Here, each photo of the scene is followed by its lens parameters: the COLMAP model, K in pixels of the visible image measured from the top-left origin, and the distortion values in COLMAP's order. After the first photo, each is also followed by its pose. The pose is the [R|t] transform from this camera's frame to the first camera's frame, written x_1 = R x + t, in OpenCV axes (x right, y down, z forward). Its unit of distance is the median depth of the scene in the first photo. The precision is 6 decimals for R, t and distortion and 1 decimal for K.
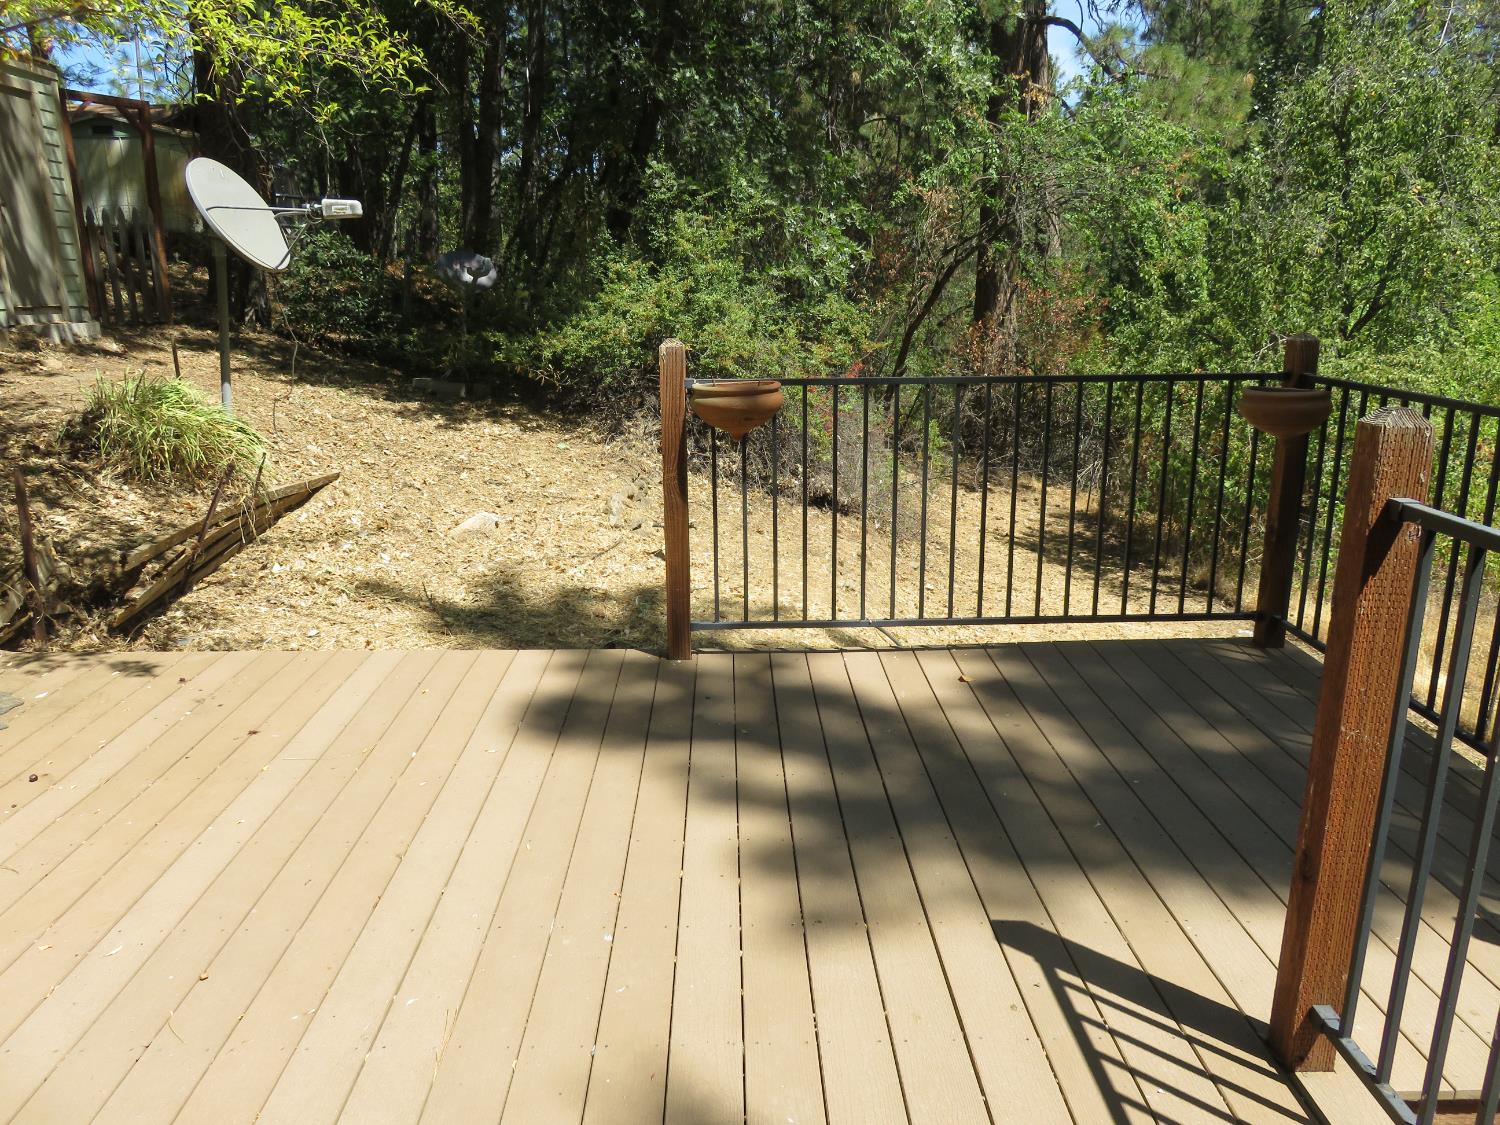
lens RADIAL K [[1071.7, 0, 750.0], [0, 1071.7, 562.5], [0, 0, 1]] dist [-0.001398, 0.000315]
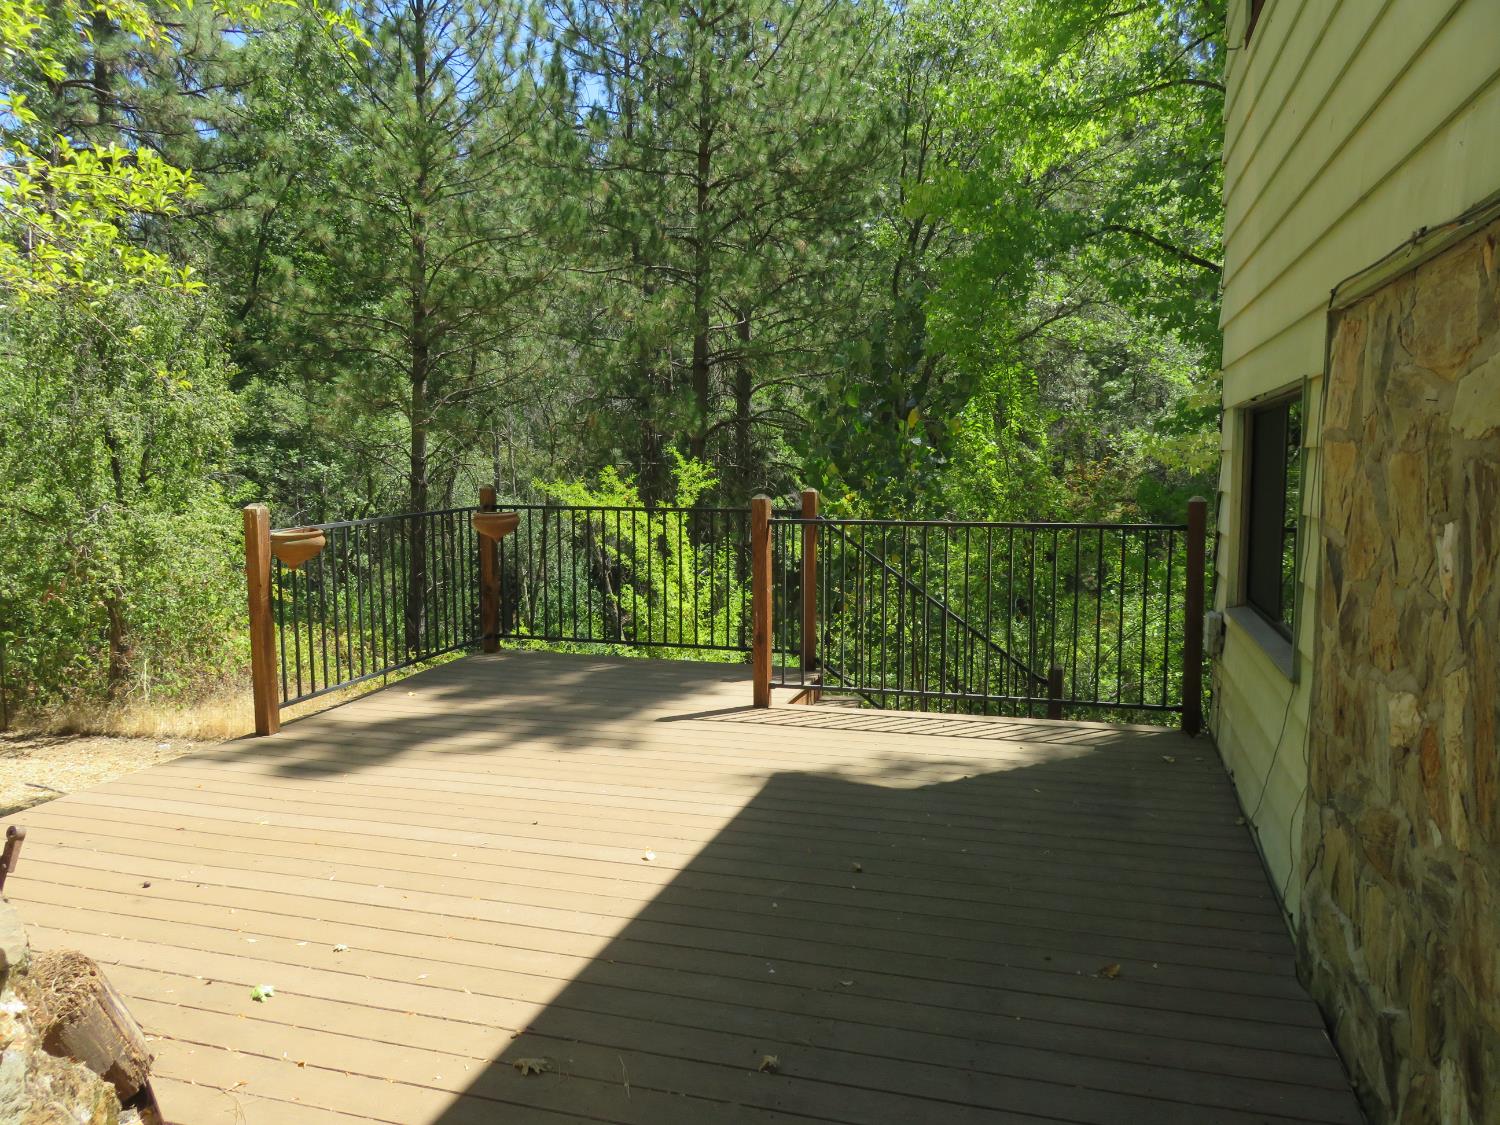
lens RADIAL K [[1071.7, 0, 750.0], [0, 1071.7, 562.5], [0, 0, 1]] dist [-0.001398, 0.000315]
pose [[0.299822, -0.077966, 0.950804, -1.505529], [0.262486, 0.964929, -0.003646, 0.049418], [-0.917174, 0.250666, 0.309772, 0.005252]]
